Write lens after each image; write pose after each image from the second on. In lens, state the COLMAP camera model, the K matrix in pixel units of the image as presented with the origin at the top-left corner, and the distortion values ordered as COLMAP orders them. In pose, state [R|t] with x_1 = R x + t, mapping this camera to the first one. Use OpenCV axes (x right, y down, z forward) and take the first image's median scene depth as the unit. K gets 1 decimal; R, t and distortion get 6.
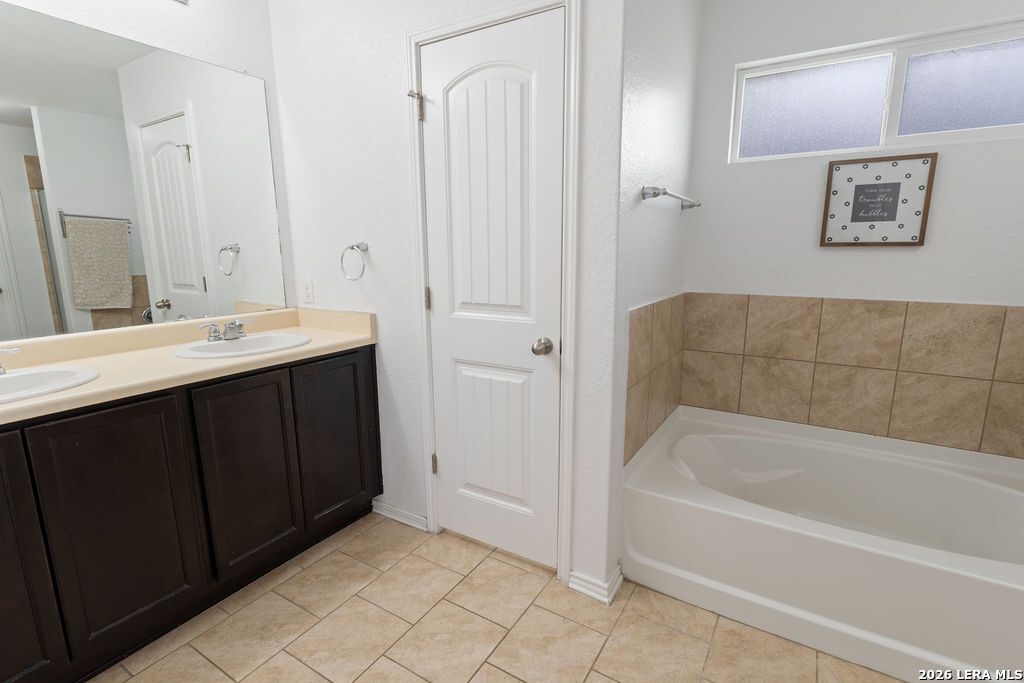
lens RADIAL K [[492.2, 0, 513.3], [0, 492.2, 344.6], [0, 0, 1]] dist [0.010747, -0.003552]
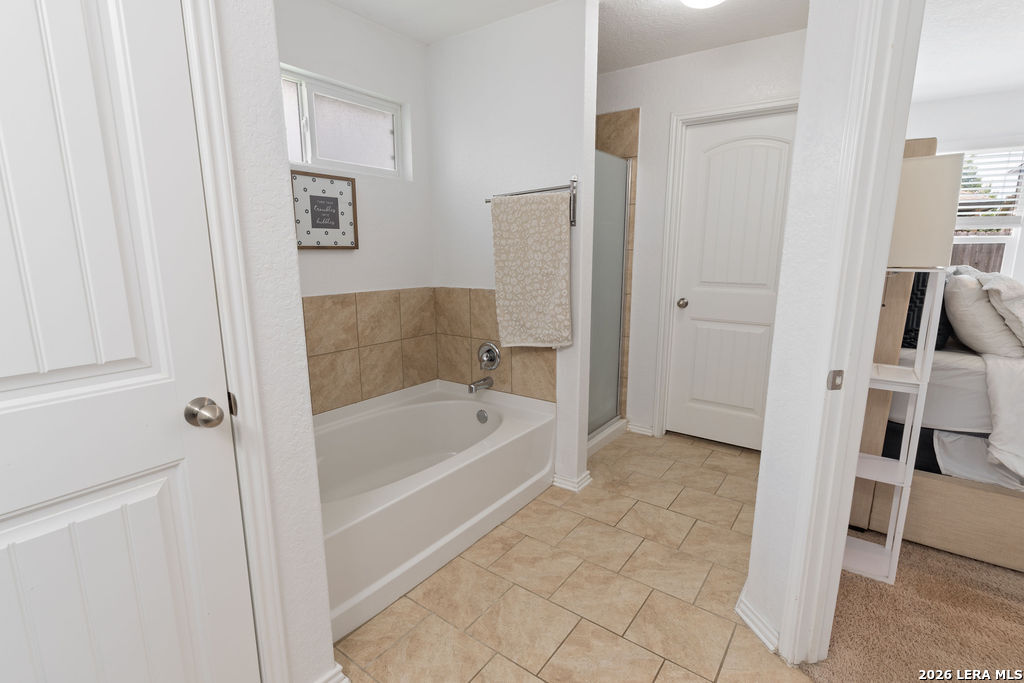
lens RADIAL K [[492.2, 0, 511.6], [0, 492.2, 344.5], [0, 0, 1]] dist [0.010747, -0.003552]
pose [[0.072841, -0.187129, 0.979631, -0.449277], [0.195743, 0.965819, 0.169937, -0.096881], [-0.977946, 0.179378, 0.106980, 0.500787]]
